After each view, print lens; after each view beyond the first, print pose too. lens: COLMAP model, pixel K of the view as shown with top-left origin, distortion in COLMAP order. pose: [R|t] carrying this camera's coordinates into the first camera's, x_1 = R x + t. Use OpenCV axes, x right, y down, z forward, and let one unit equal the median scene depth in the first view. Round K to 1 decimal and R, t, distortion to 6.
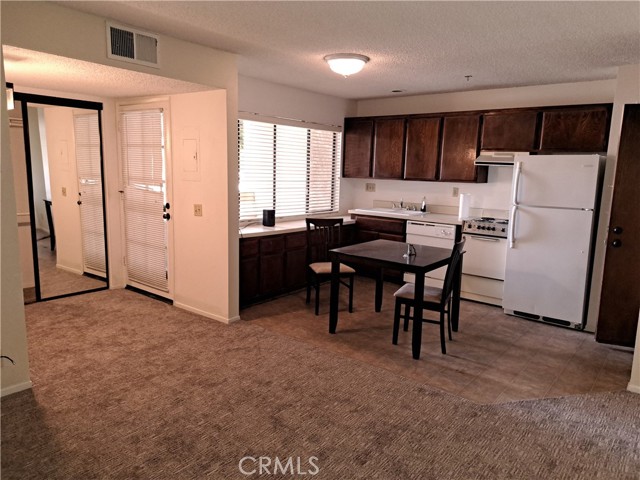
lens RADIAL K [[450.7, 0, 320.0], [0, 450.7, 240.0], [0, 0, 1]] dist [0.001727, -0.000645]
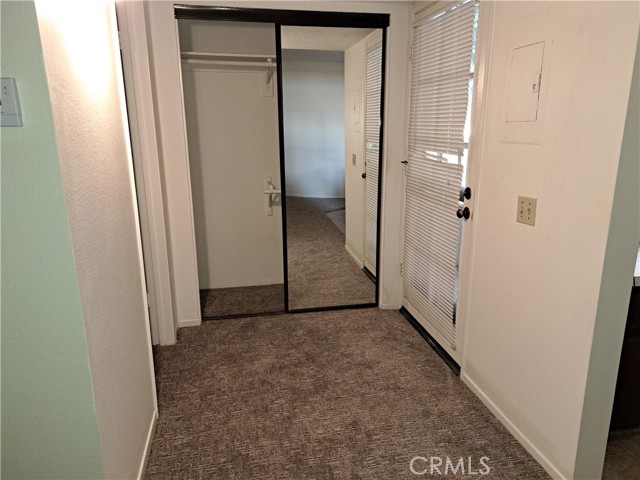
lens RADIAL K [[455.2, 0, 342.8], [0, 455.2, 240.0], [0, 0, 1]] dist [0.060130, -0.000176]
pose [[0.789710, 0.124003, -0.600817, -0.121896], [-0.078748, 0.991747, 0.101180, -0.061007], [0.608405, -0.032590, 0.792957, 0.468853]]
